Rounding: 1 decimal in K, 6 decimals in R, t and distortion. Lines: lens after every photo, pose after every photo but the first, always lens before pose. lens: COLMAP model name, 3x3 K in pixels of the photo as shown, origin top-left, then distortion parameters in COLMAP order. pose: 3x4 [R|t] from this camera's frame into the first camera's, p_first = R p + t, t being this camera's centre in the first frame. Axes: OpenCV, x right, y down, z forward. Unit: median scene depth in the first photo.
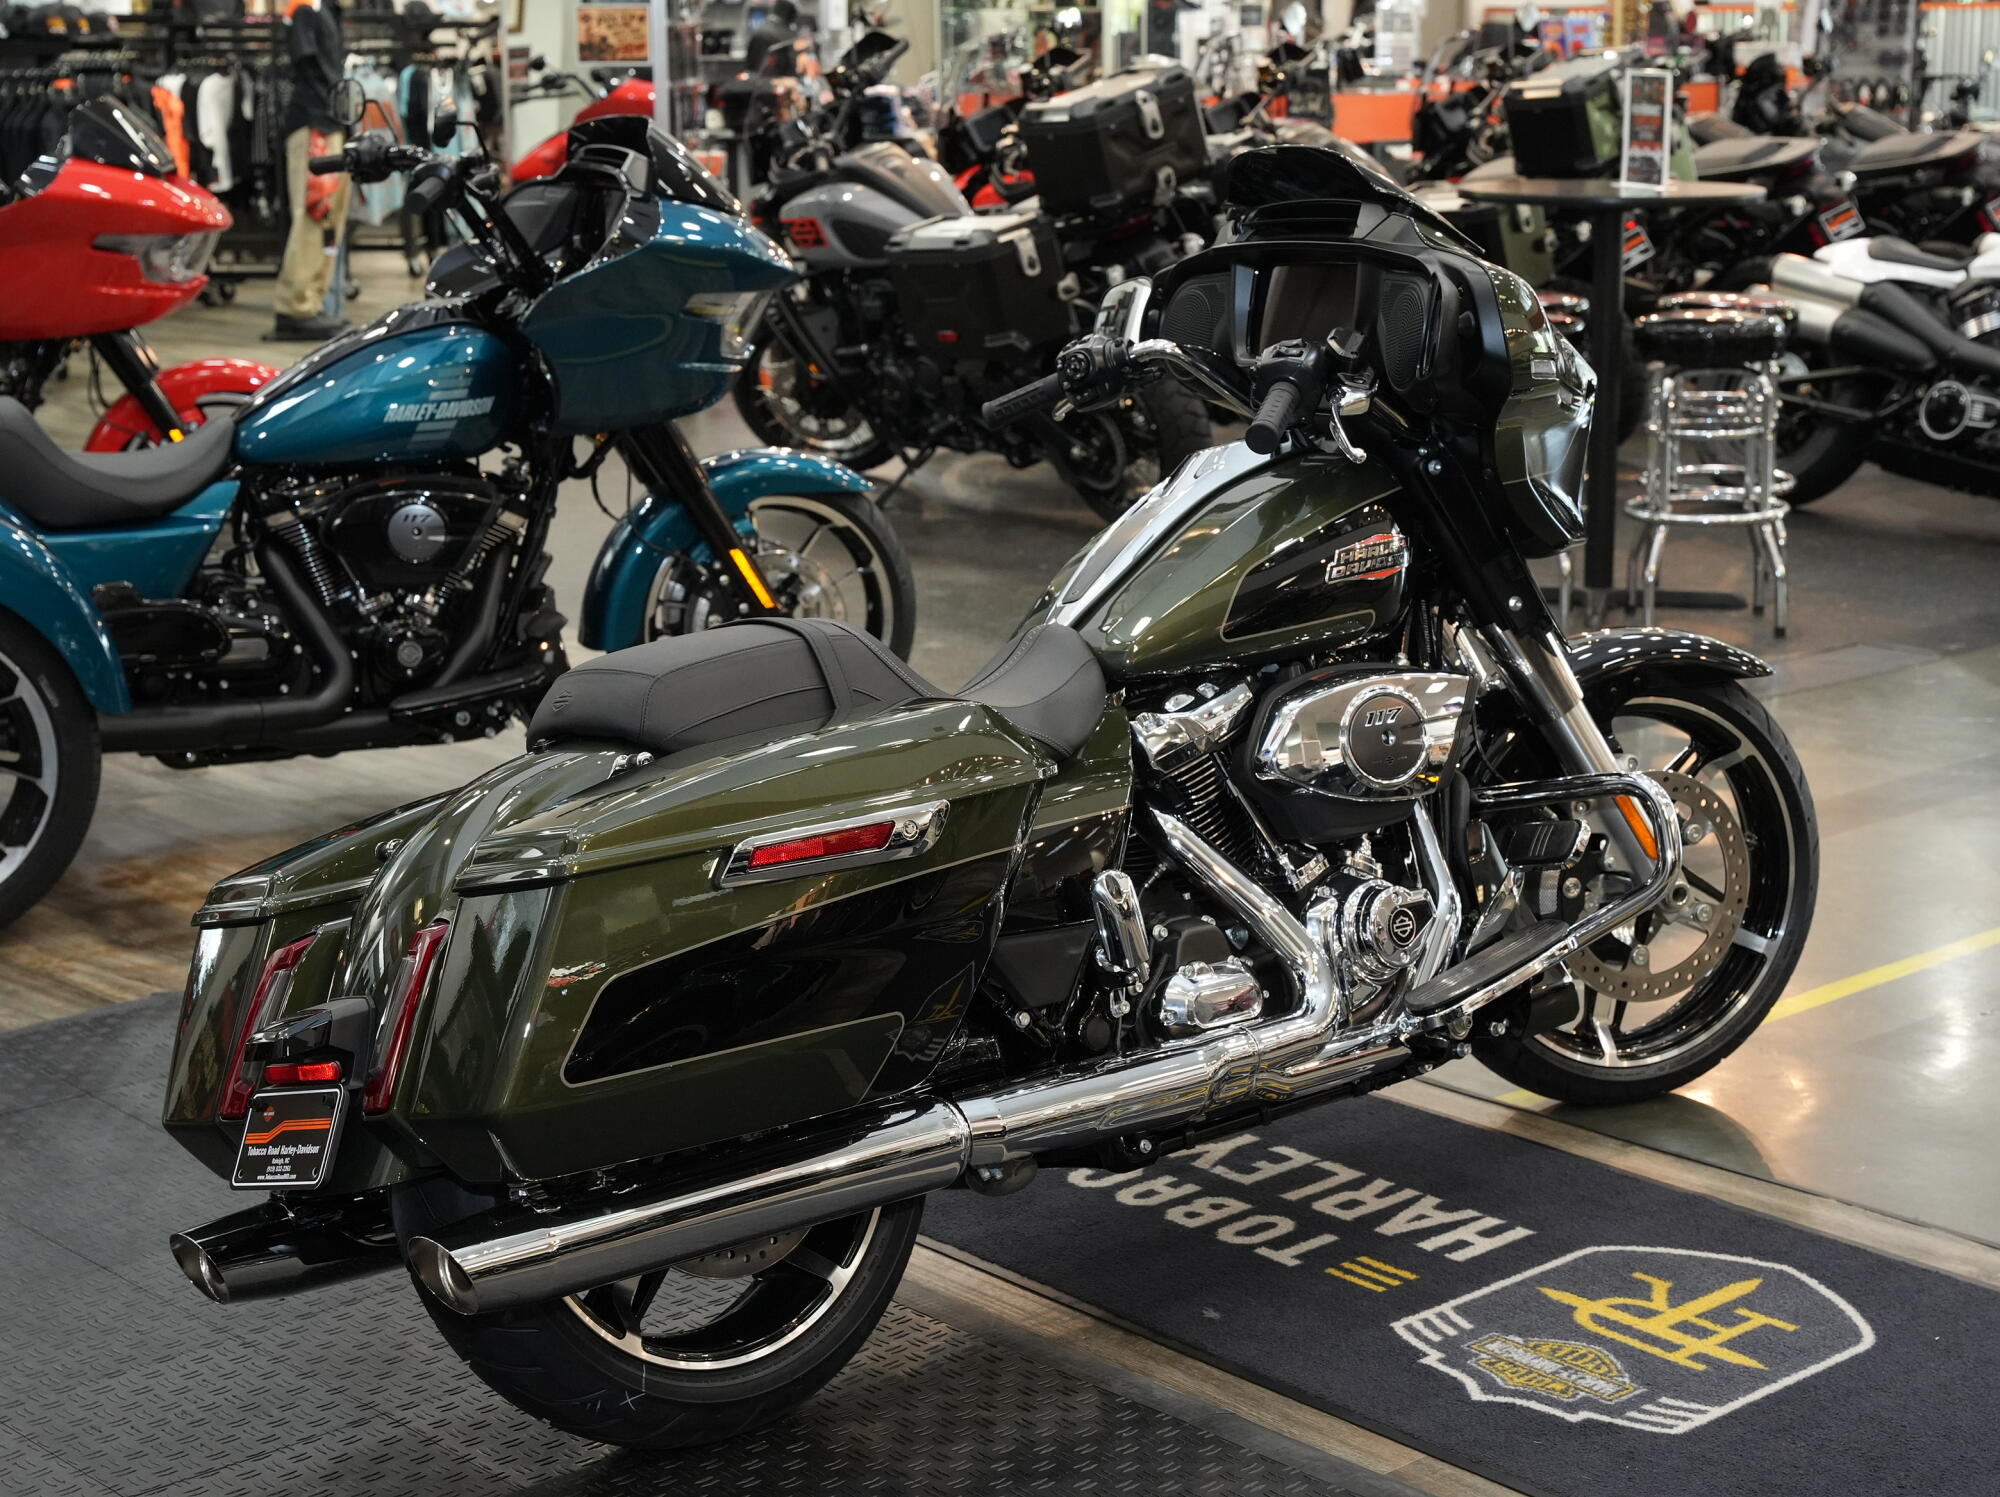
lens RADIAL K [[3376.1, 0, 1000.0], [0, 3376.1, 748.5], [0, 0, 1]] dist [0.012272, 0.003257]
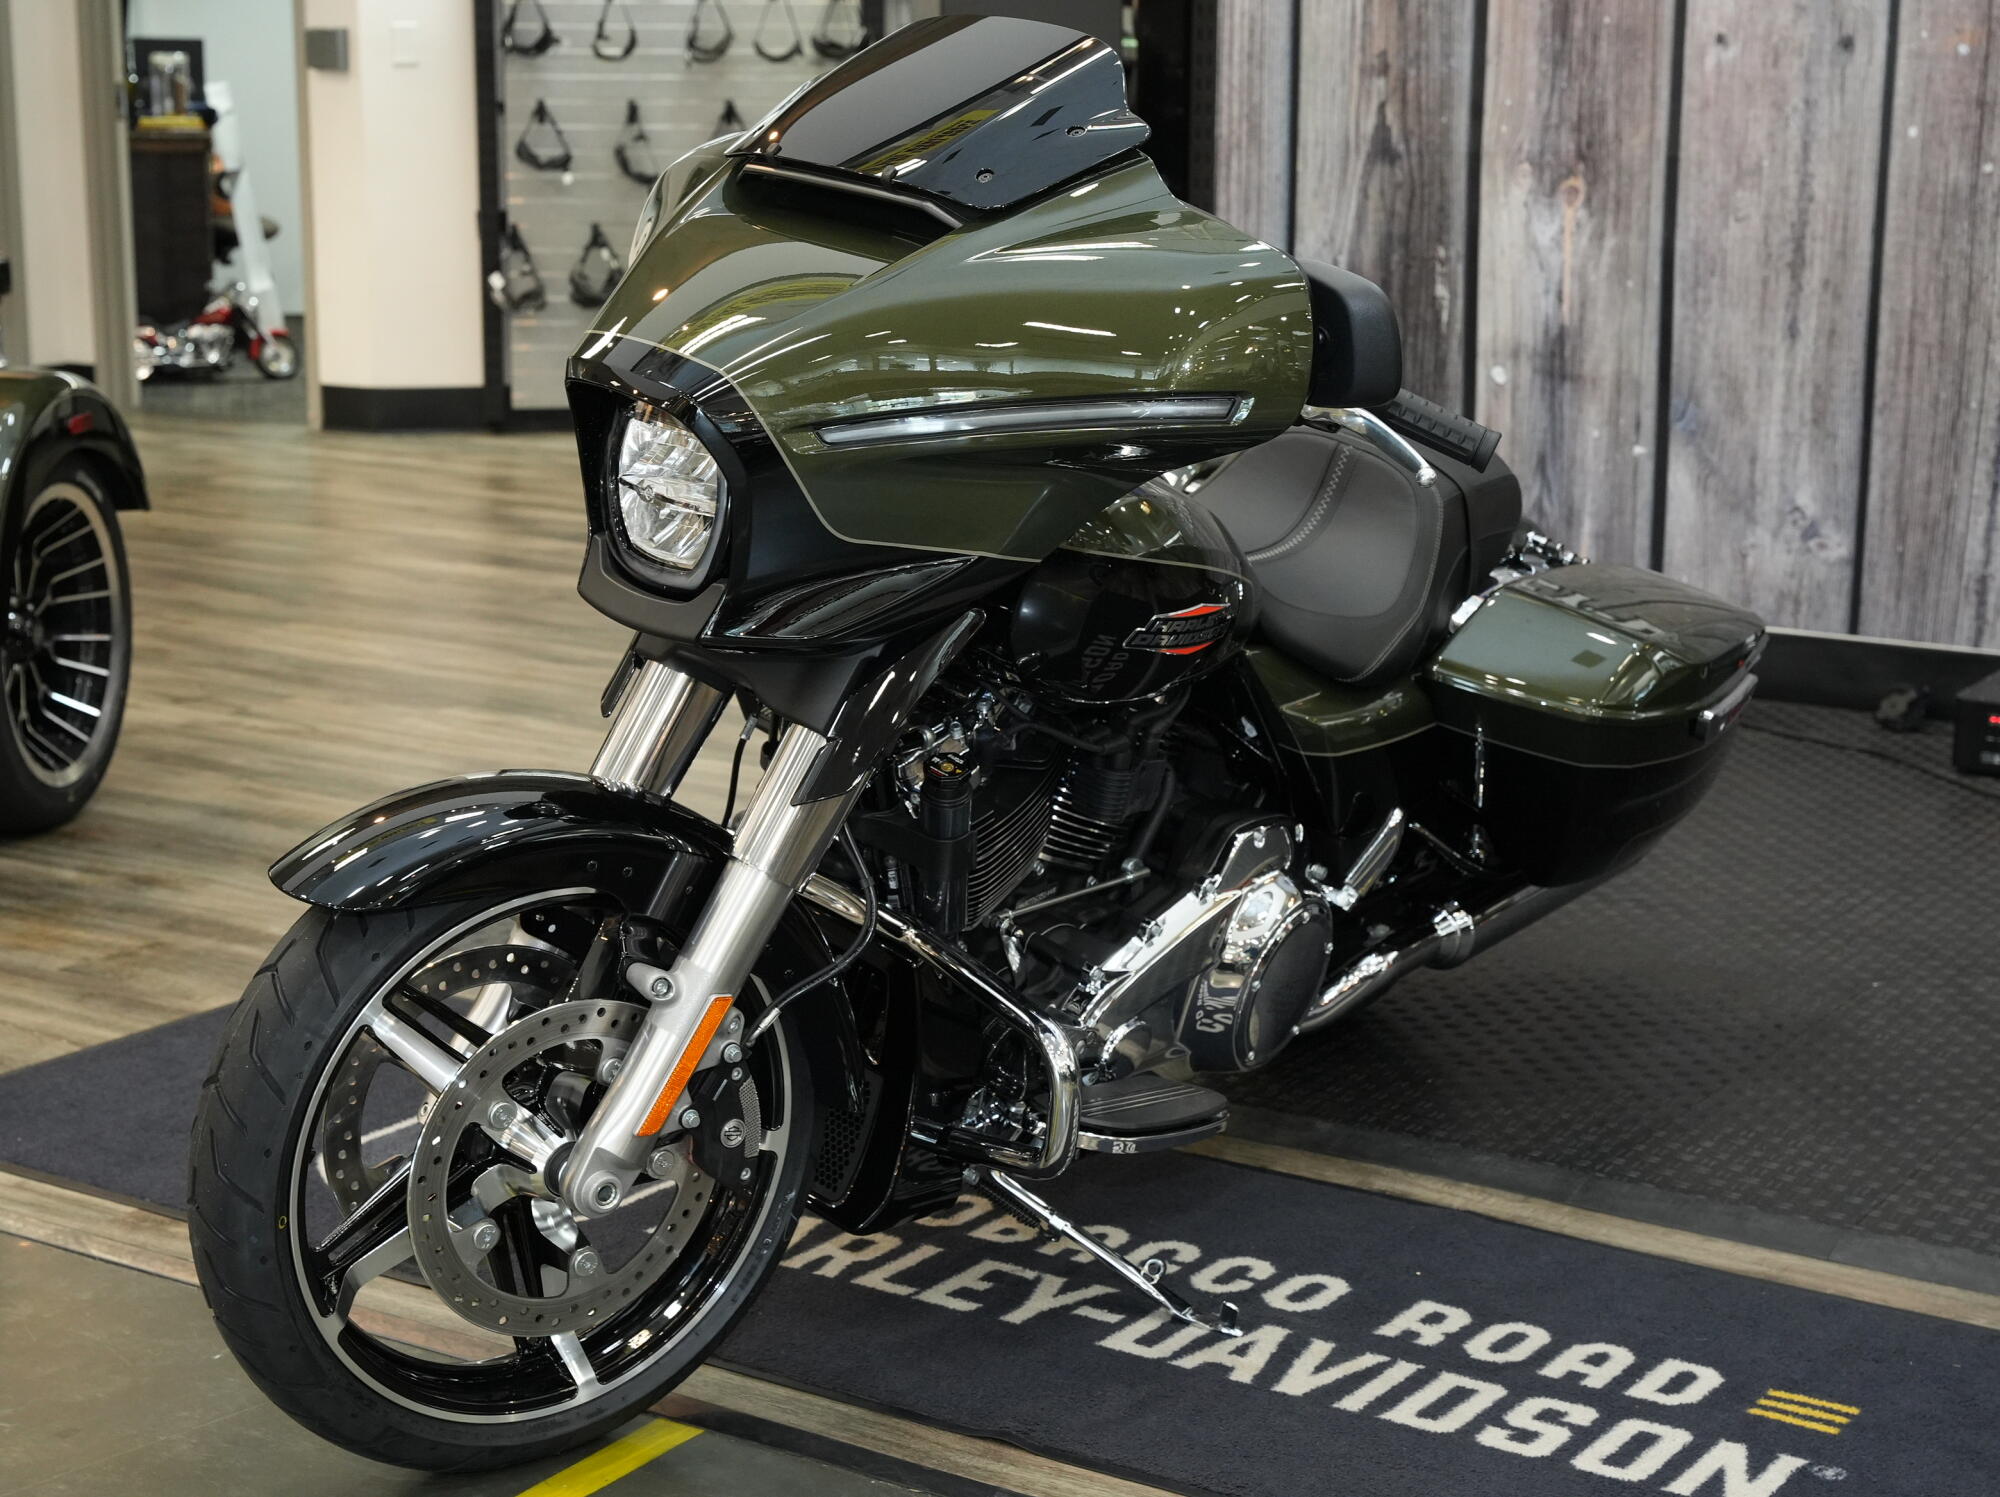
lens RADIAL K [[3431.5, 0, 1000.0], [0, 3431.5, 748.5], [0, 0, 1]] dist [0.008316, 0.047802]
pose [[-0.969649, 0.052222, -0.238860, 0.275079], [-0.052038, 0.910465, 0.410300, -0.346325], [0.238901, 0.410276, -0.880114, 1.751858]]
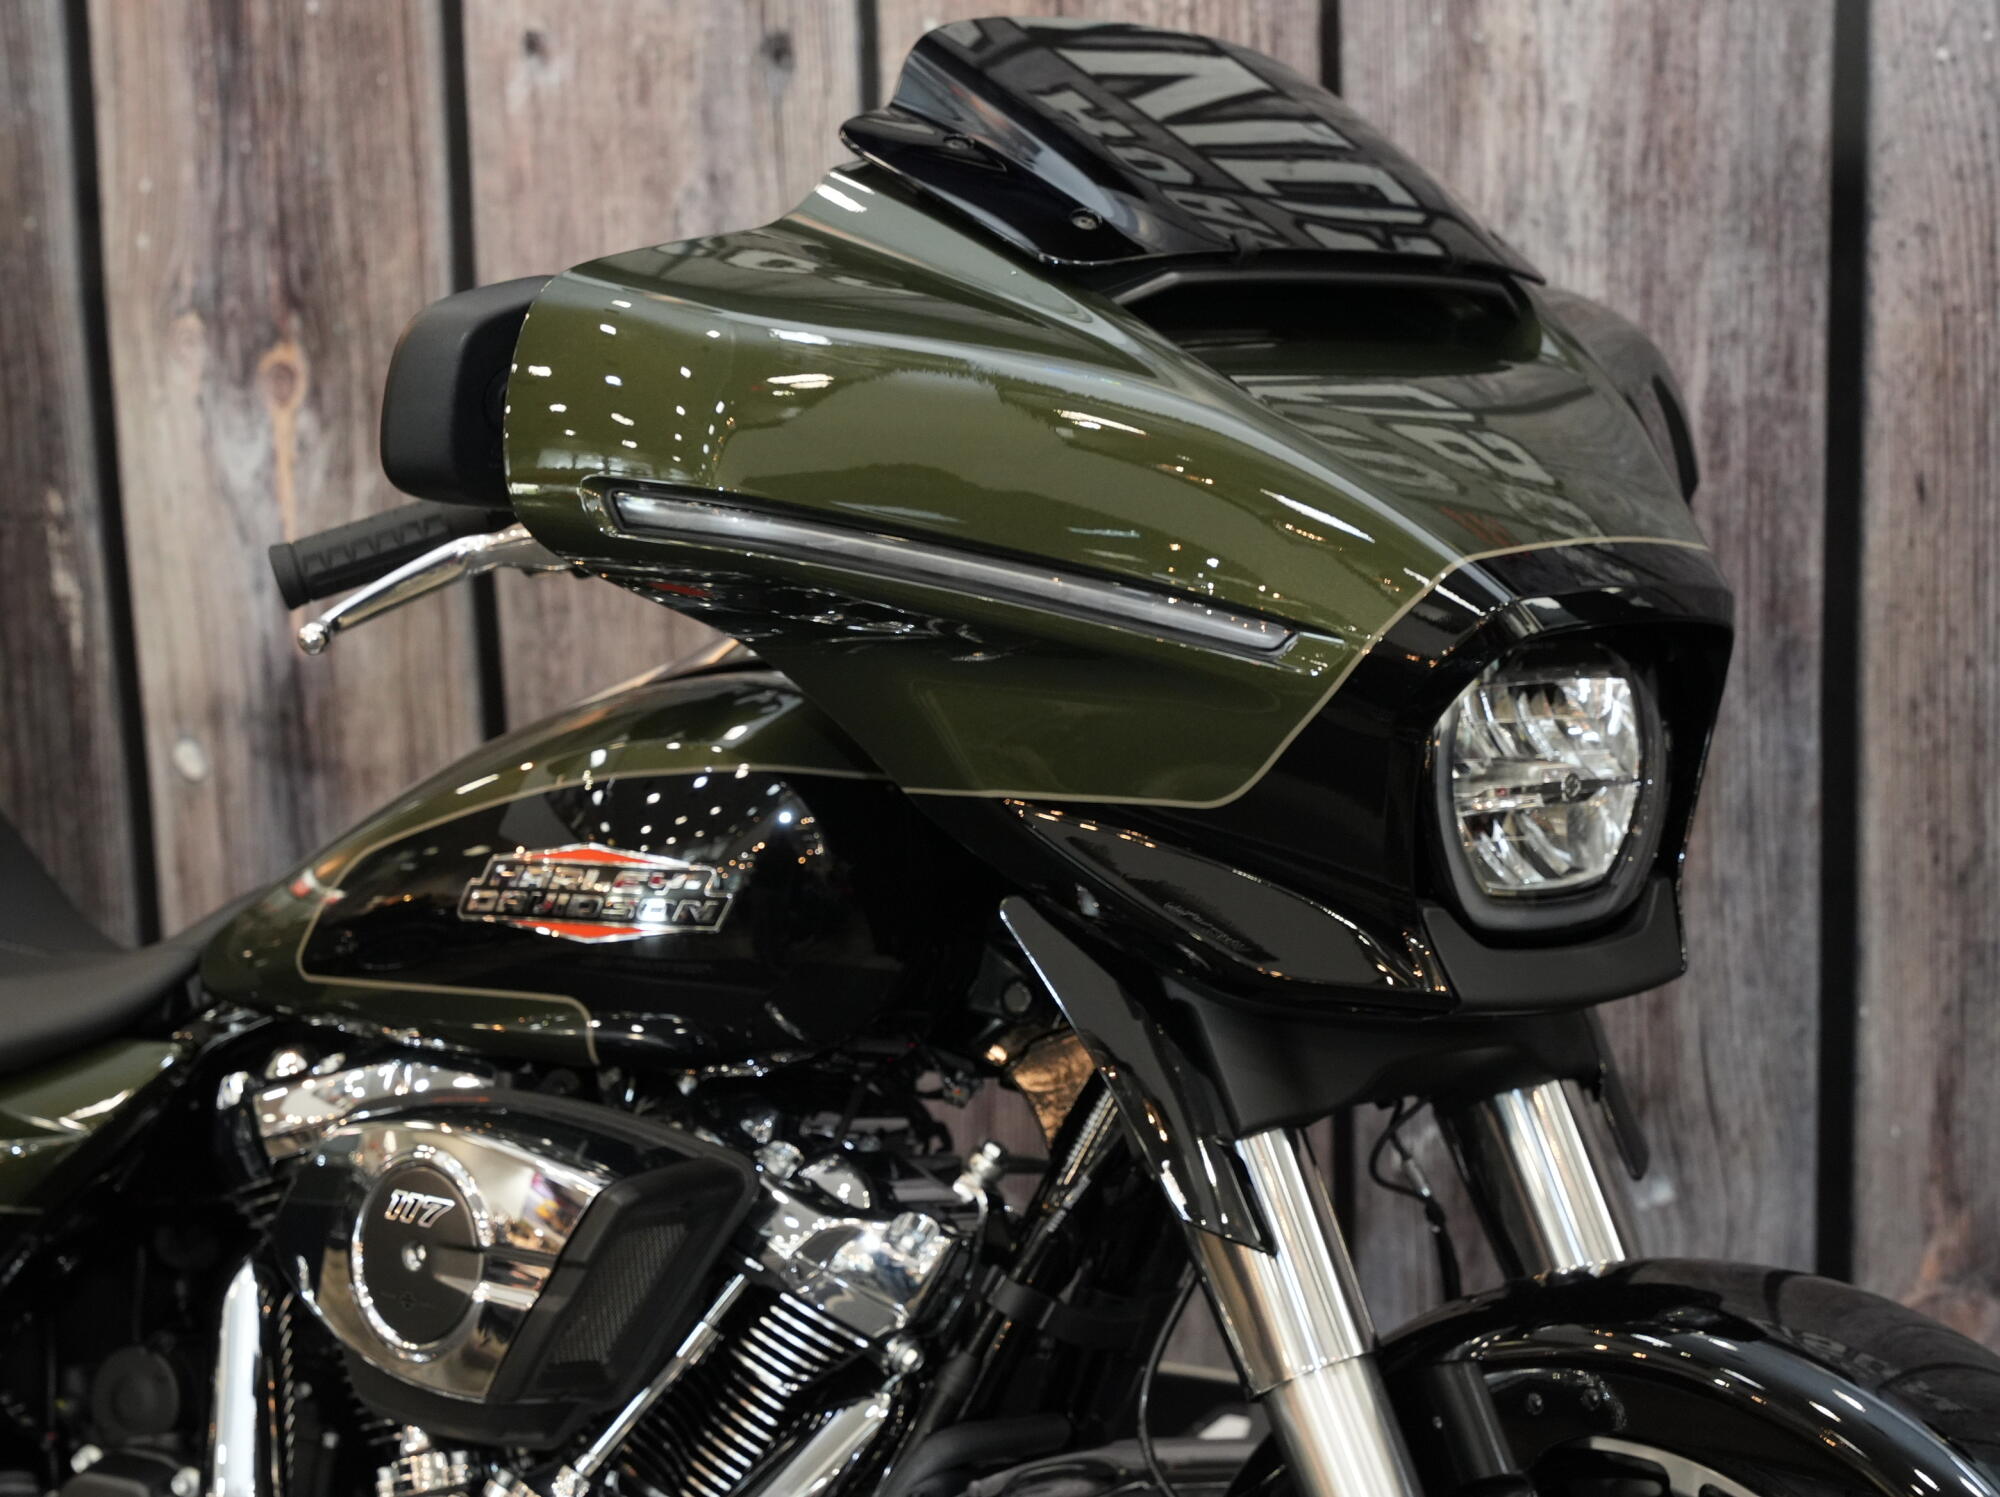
lens RADIAL K [[4346.8, 0, 1000.0], [0, 4346.8, 748.5], [0, 0, 1]] dist [0.007198, 0.437171]
pose [[-0.944983, 0.099818, -0.311518, -0.223144], [-0.034229, 0.916906, 0.397632, -0.244719], [0.325324, 0.386418, -0.863044, 1.193719]]
